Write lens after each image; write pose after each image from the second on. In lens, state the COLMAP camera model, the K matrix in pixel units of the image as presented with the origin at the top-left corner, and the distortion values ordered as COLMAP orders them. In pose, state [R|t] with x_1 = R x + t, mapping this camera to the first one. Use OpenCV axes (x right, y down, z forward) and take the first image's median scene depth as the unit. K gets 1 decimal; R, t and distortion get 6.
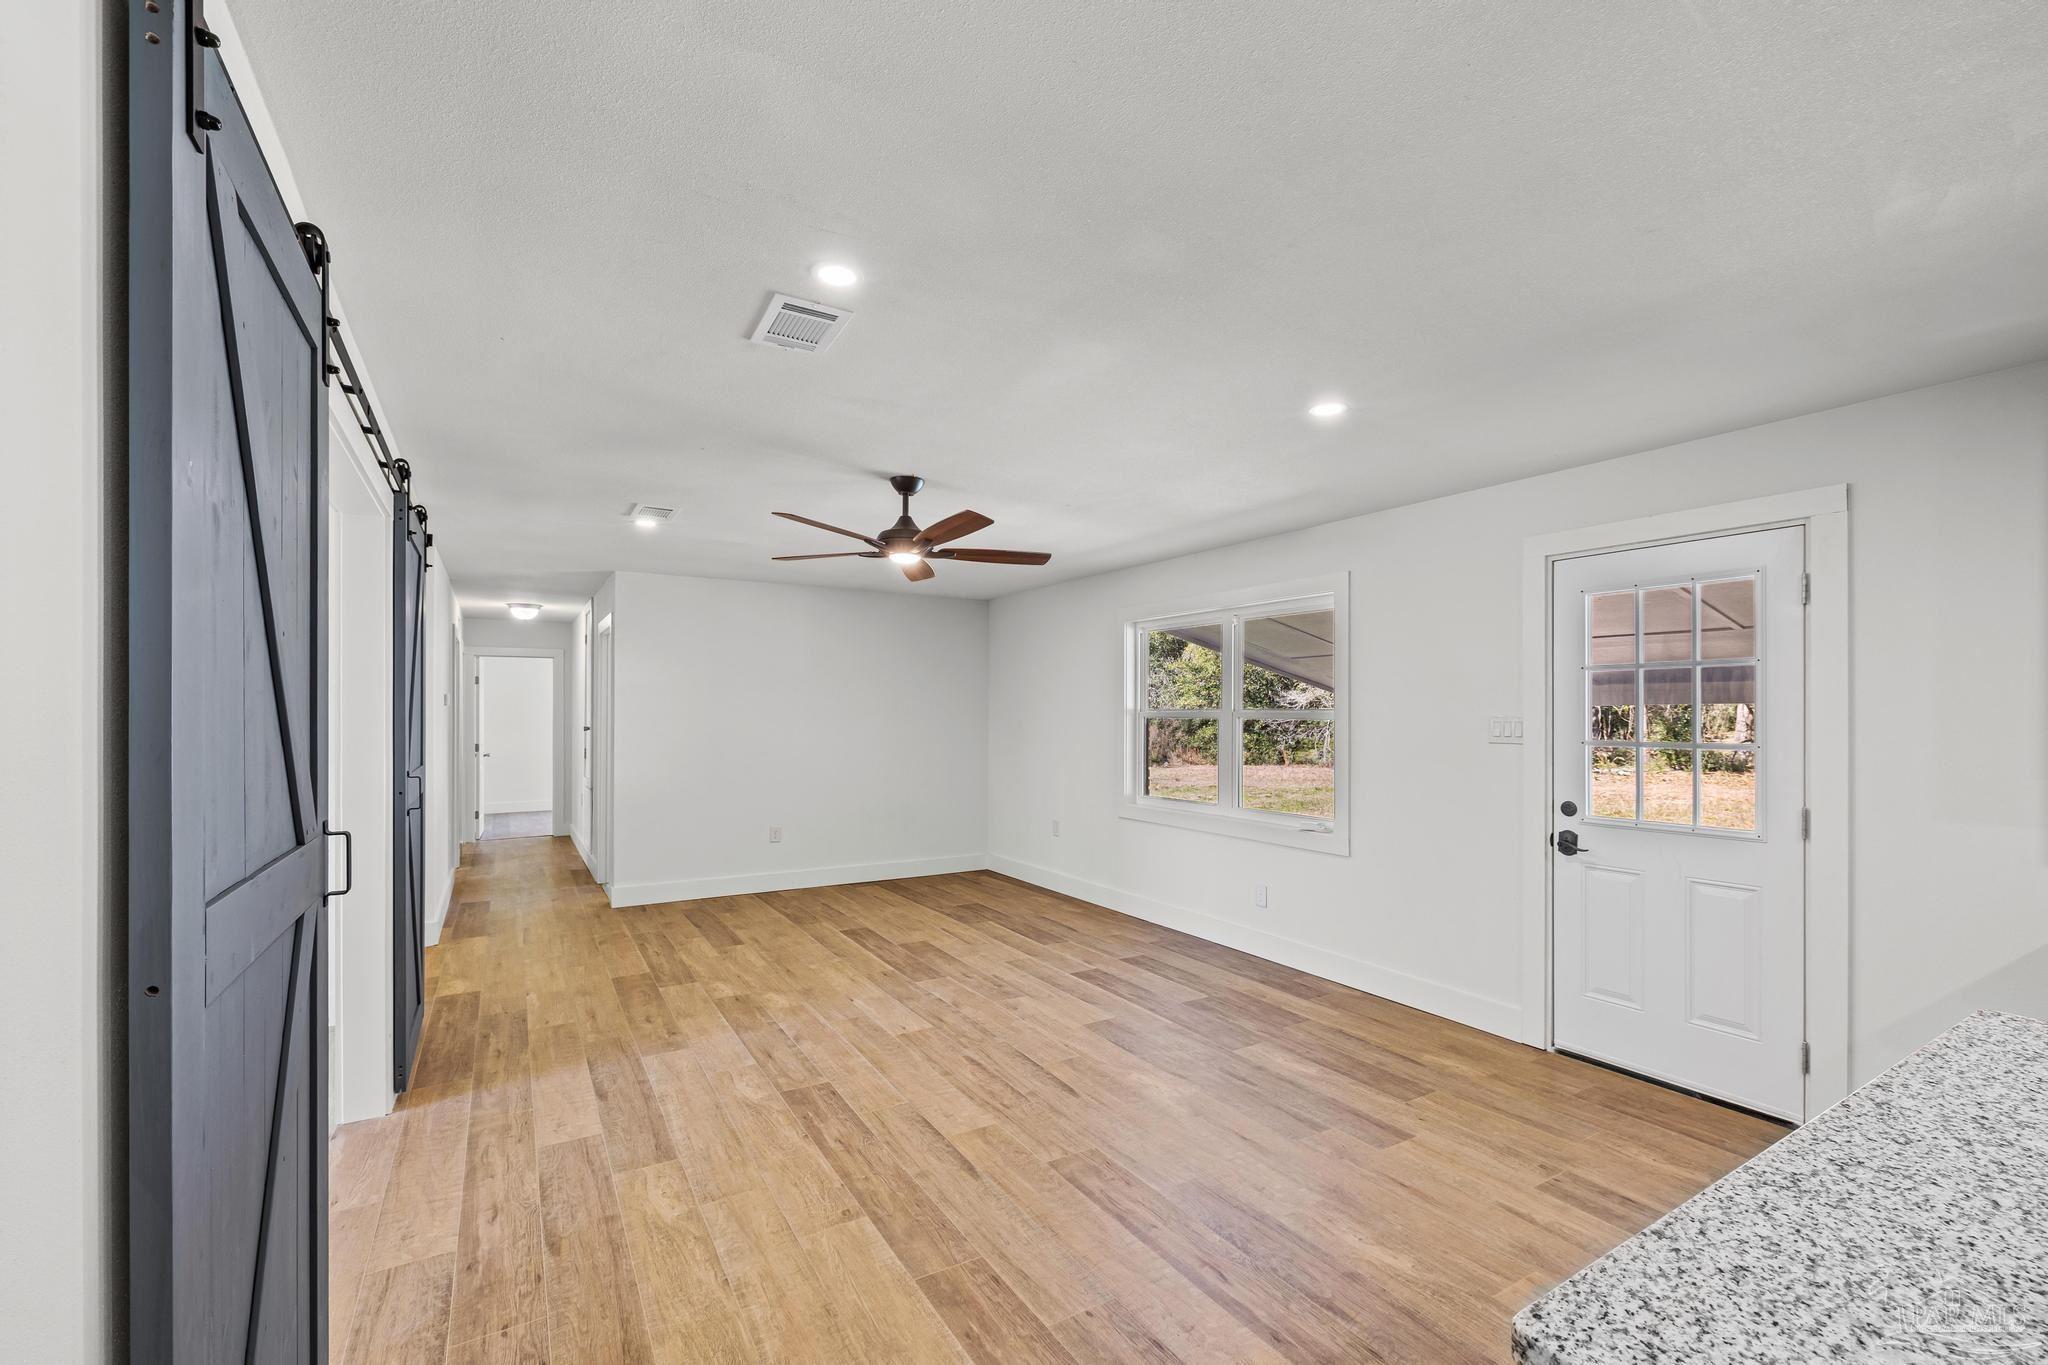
lens RADIAL K [[864.8, 0, 1016.6], [0, 864.8, 708.2], [0, 0, 1]] dist [0.007532, -0.001120]
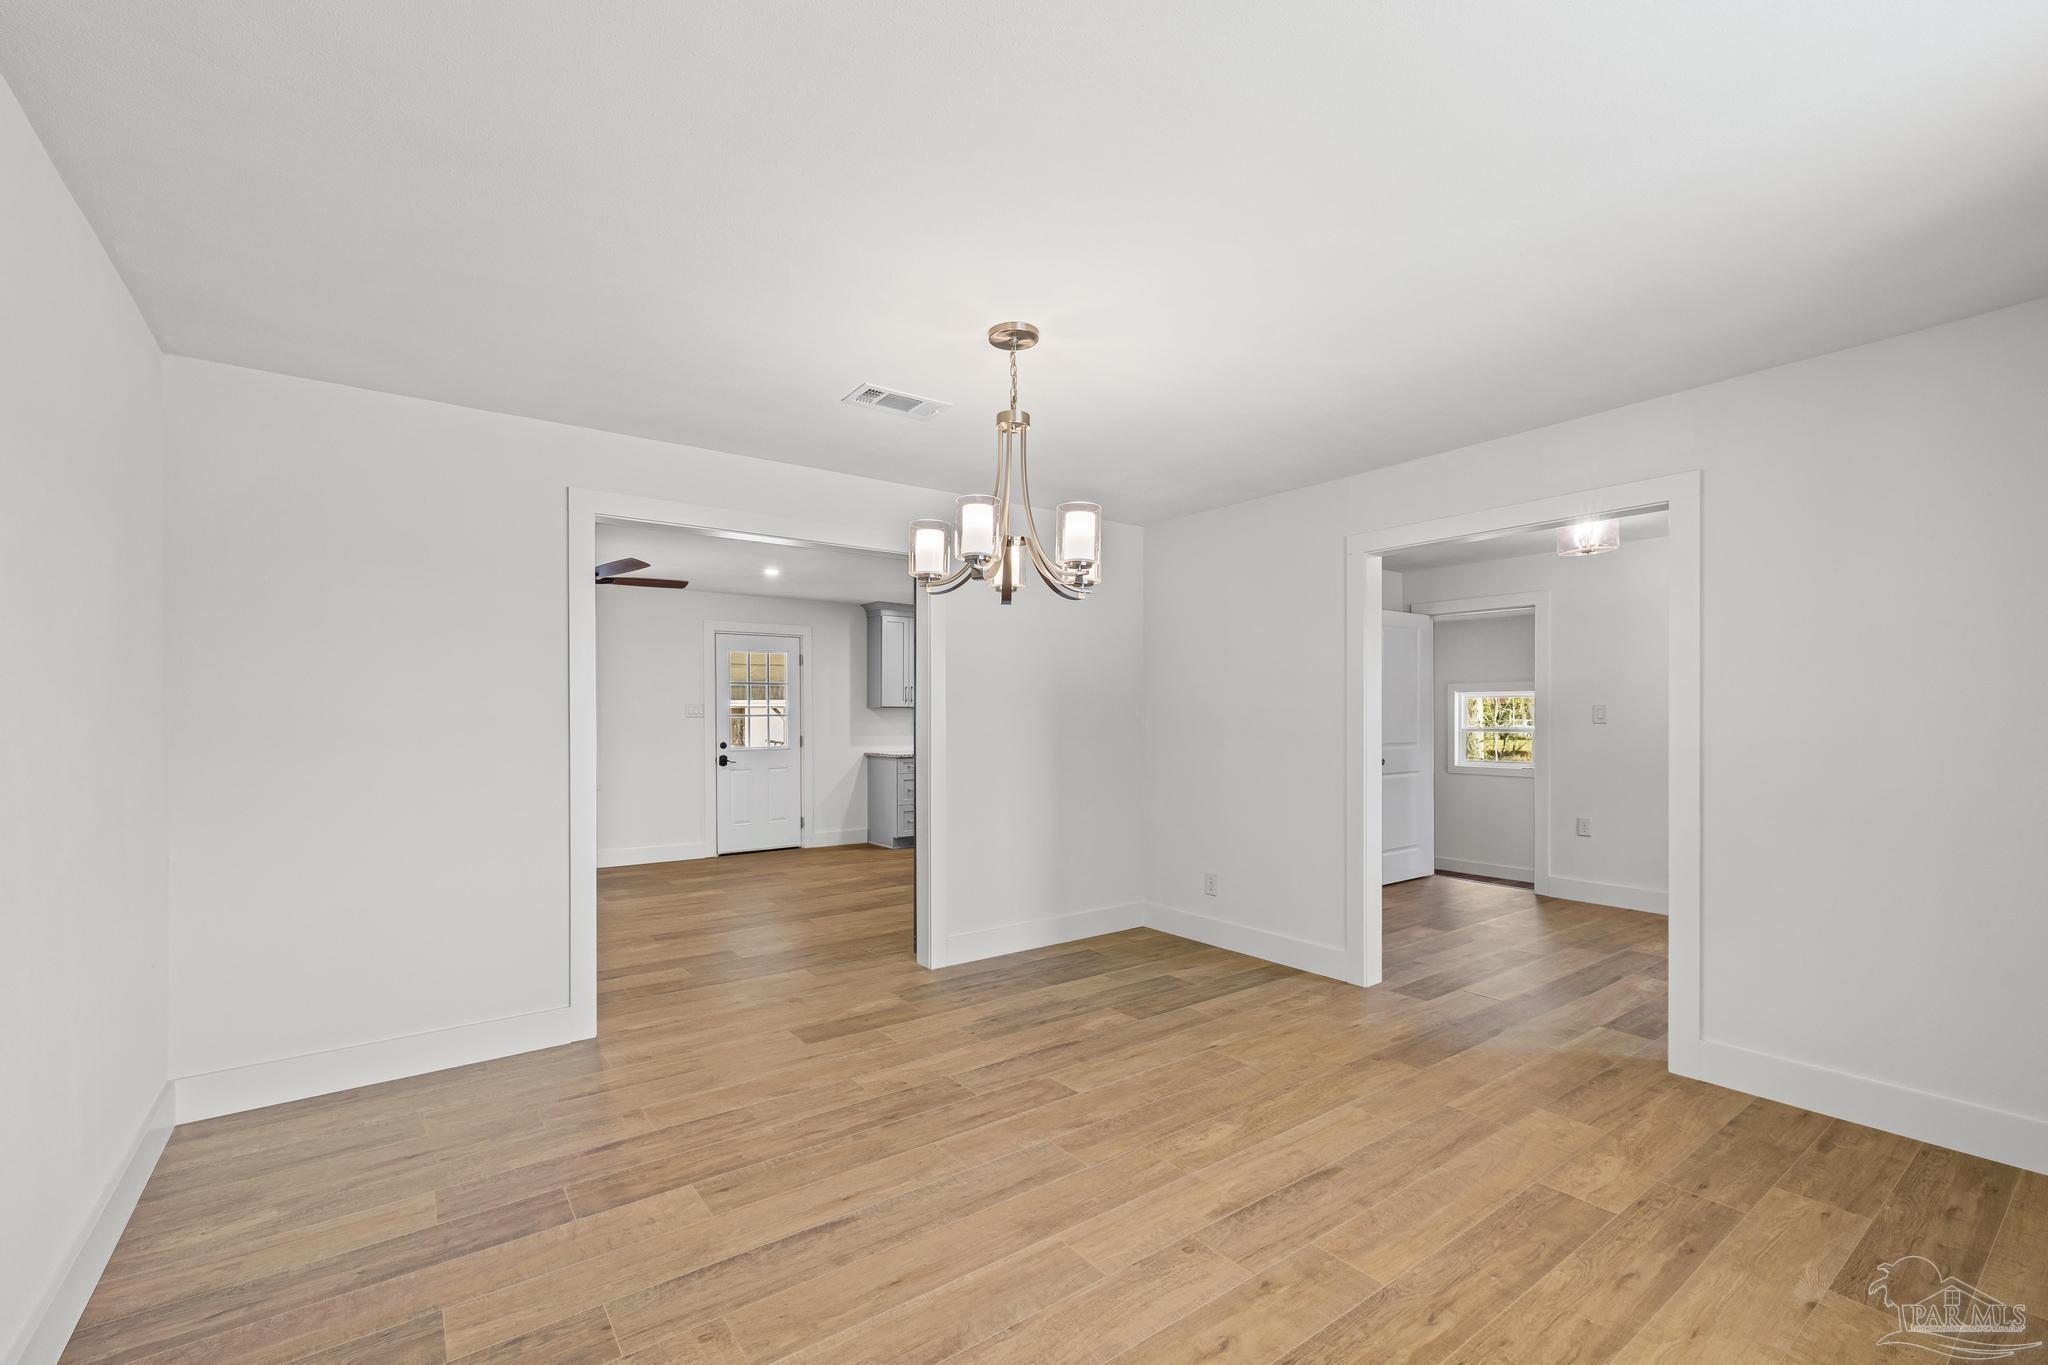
lens RADIAL K [[864.8, 0, 1022.6], [0, 864.8, 694.3], [0, 0, 1]] dist [0.007532, -0.001120]
pose [[-0.092474, 0.023635, 0.995435, -1.466228], [0.001769, 0.999721, -0.023573, 0.033959], [-0.995714, -0.000418, -0.092490, 0.390383]]
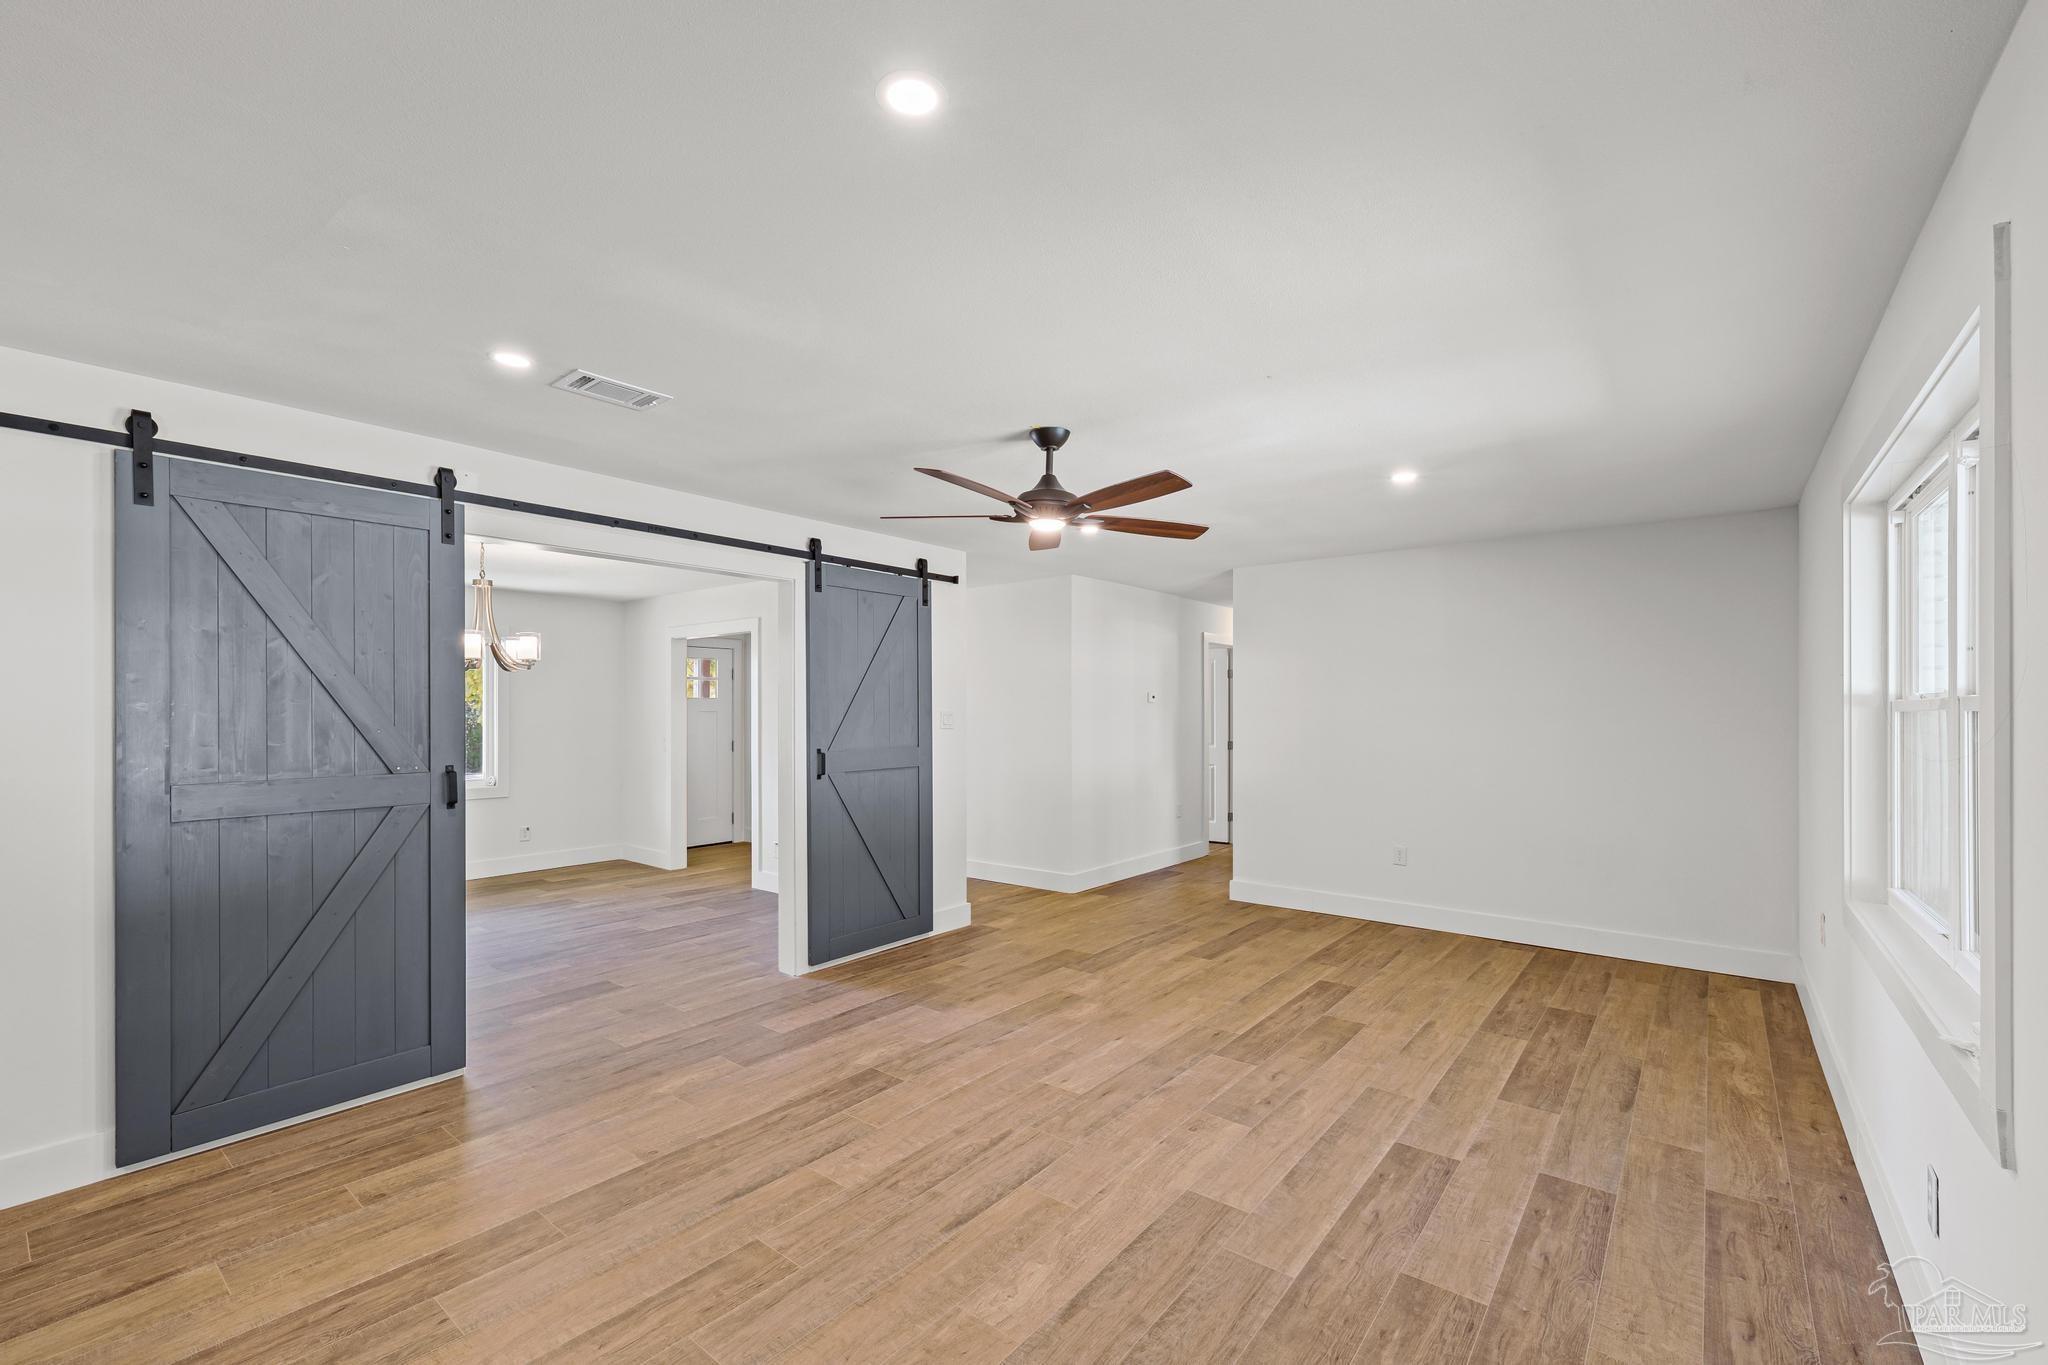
lens RADIAL K [[864.8, 0, 1017.1], [0, 864.8, 704.2], [0, 0, 1]] dist [0.007532, -0.001120]
pose [[0.341327, -0.010554, -0.939885, 0.613778], [0.011099, 0.999913, -0.007198, 0.008467], [0.939879, -0.007975, 0.341415, 0.636289]]
